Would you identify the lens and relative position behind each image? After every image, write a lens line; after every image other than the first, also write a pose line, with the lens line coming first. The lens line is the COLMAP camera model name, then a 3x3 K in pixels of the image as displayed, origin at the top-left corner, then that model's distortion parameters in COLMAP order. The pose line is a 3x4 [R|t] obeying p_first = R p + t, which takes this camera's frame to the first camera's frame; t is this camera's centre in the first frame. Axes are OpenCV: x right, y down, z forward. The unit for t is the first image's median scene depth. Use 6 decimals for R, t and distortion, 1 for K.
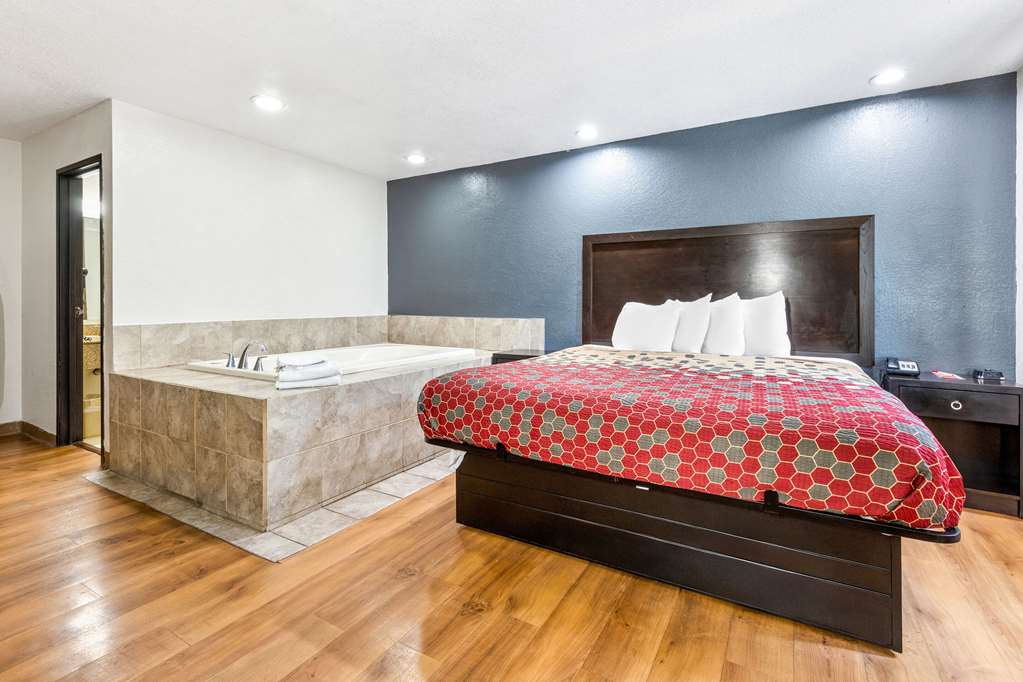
lens RADIAL K [[463.8, 0, 519.7], [0, 463.8, 305.7], [0, 0, 1]] dist [0.009854, -0.002628]
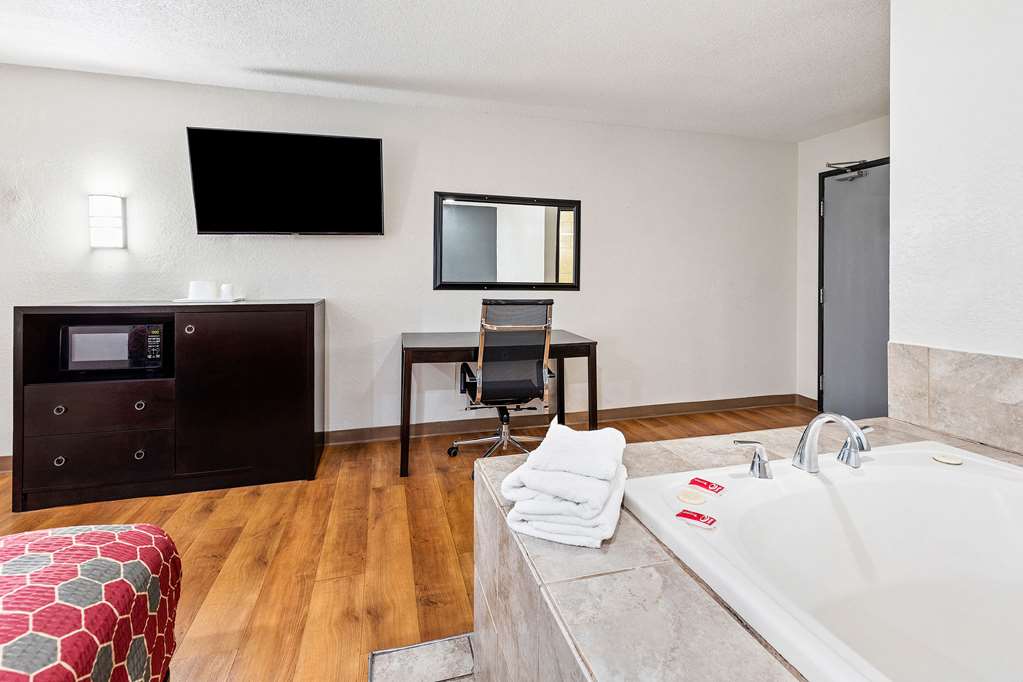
lens RADIAL K [[463.8, 0, 512.8], [0, 463.8, 281.9], [0, 0, 1]] dist [0.009854, -0.002628]
pose [[-0.694730, -0.000590, -0.719271, -0.096993], [-0.013448, 0.999836, 0.012168, -0.038828], [0.719145, 0.018126, -0.694623, 1.141931]]
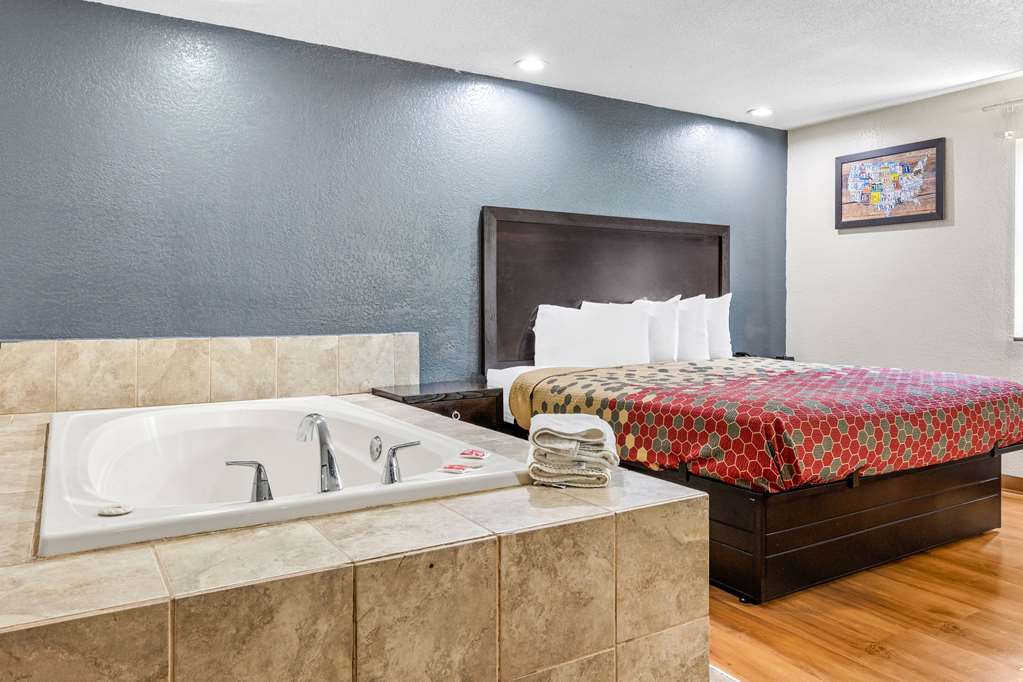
lens RADIAL K [[741.5, 0, 526.2], [0, 741.5, 302.4], [0, 0, 1]] dist [0.007713, -0.007495]
pose [[0.473660, -0.001930, 0.880706, -1.081777], [0.008165, 0.999964, -0.002200, -0.011728], [-0.880670, 0.008233, 0.473659, 0.611294]]
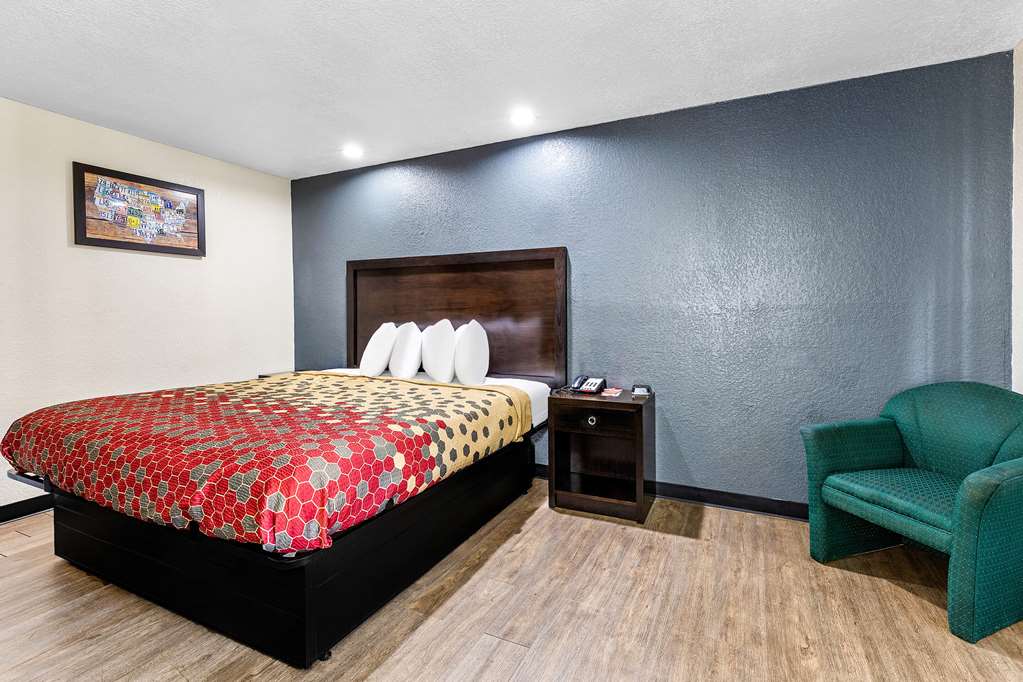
lens RADIAL K [[463.8, 0, 514.7], [0, 463.8, 324.5], [0, 0, 1]] dist [0.009854, -0.002628]
pose [[-0.998016, 0.006567, -0.062611, 0.022998], [0.003636, 0.998897, 0.046812, -0.061500], [0.062849, 0.046491, -0.996940, 1.893619]]
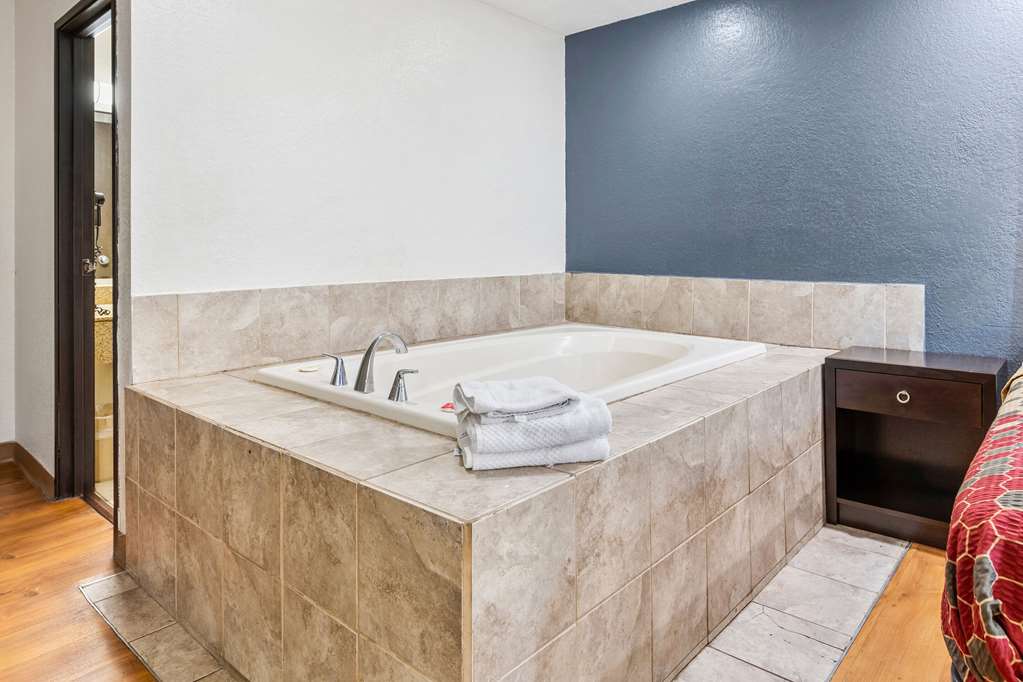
lens RADIAL K [[638.9, 0, 528.4], [0, 638.9, 254.8], [0, 0, 1]] dist [0.008591, -0.004826]
pose [[0.980612, 0.001455, -0.195952, -0.316934], [-0.000969, 0.999996, 0.002579, -0.005779], [0.195955, -0.002340, 0.980610, 0.411788]]
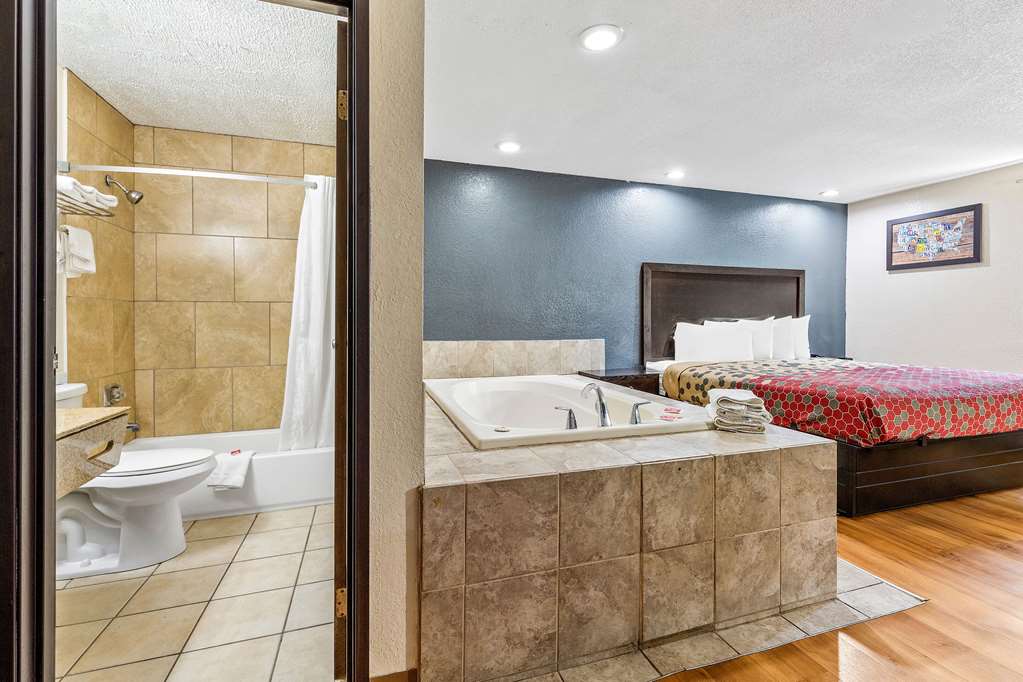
lens RADIAL K [[463.8, 0, 520.5], [0, 463.8, 322.3], [0, 0, 1]] dist [0.009854, -0.002628]
pose [[0.665637, -0.005694, 0.746254, -1.223763], [0.007211, 0.999973, 0.001198, -0.016365], [-0.746241, 0.004583, 0.665660, 0.674390]]
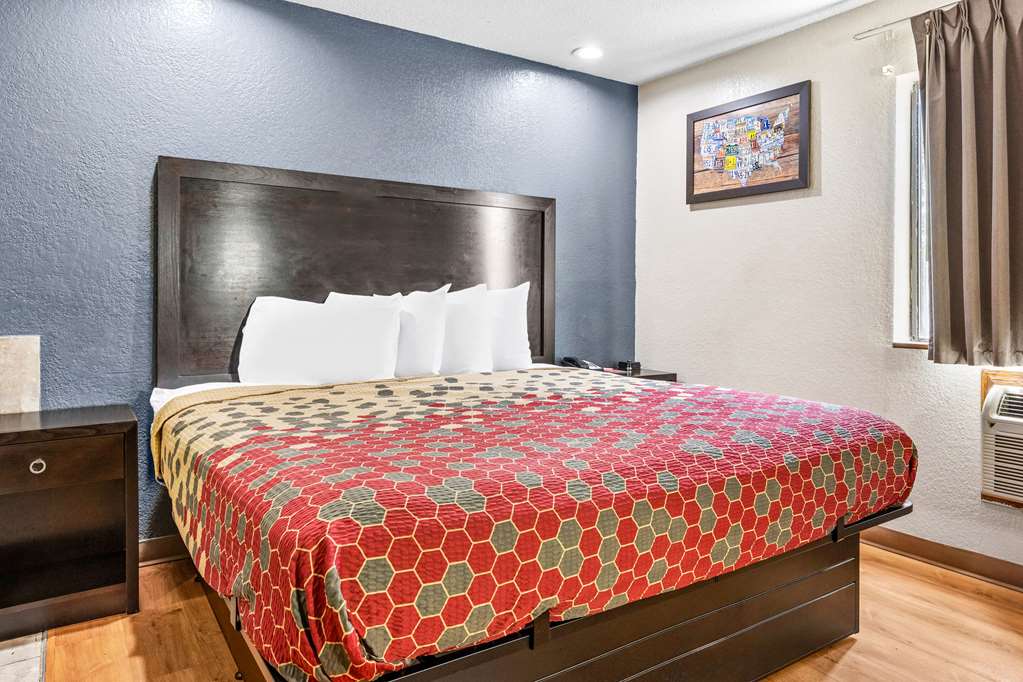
lens RADIAL K [[678.7, 0, 527.3], [0, 678.7, 296.5], [0, 0, 1]] dist [0.009334, -0.010722]
pose [[0.438339, 0.000381, 0.898809, -0.446594], [0.003345, 0.999992, -0.002055, -0.006082], [-0.898803, 0.003907, 0.438335, 0.499629]]
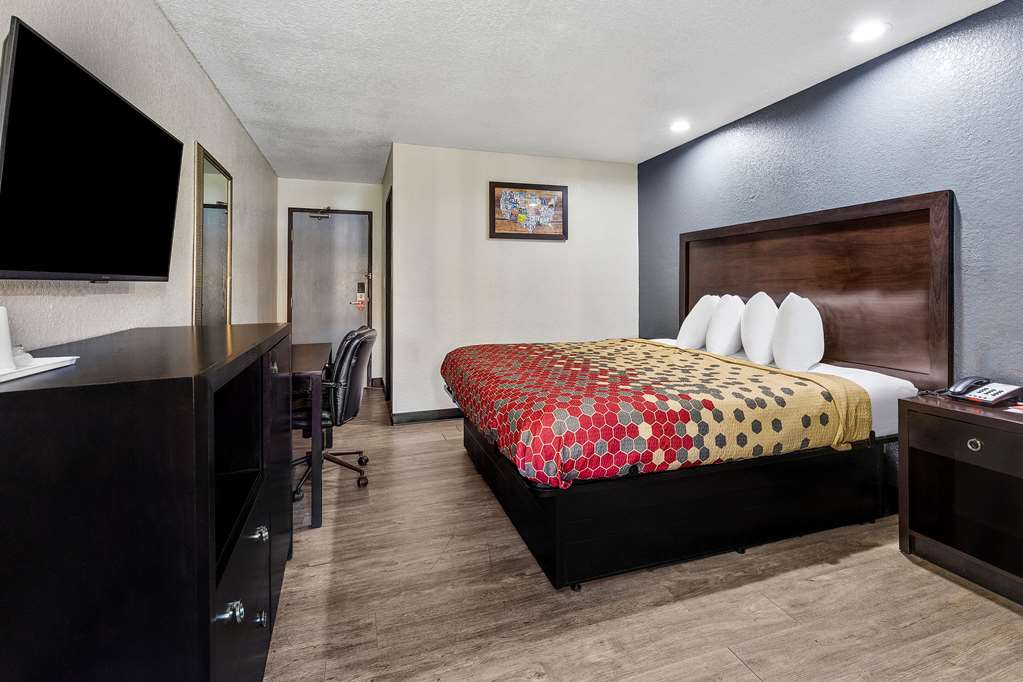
lens RADIAL K [[463.8, 0, 527.1], [0, 463.8, 292.1], [0, 0, 1]] dist [0.009854, -0.002628]
pose [[-0.753896, -0.004363, 0.656980, -0.145450], [0.018567, 0.999437, 0.027944, -0.059068], [-0.656732, 0.033265, -0.753390, 1.847803]]
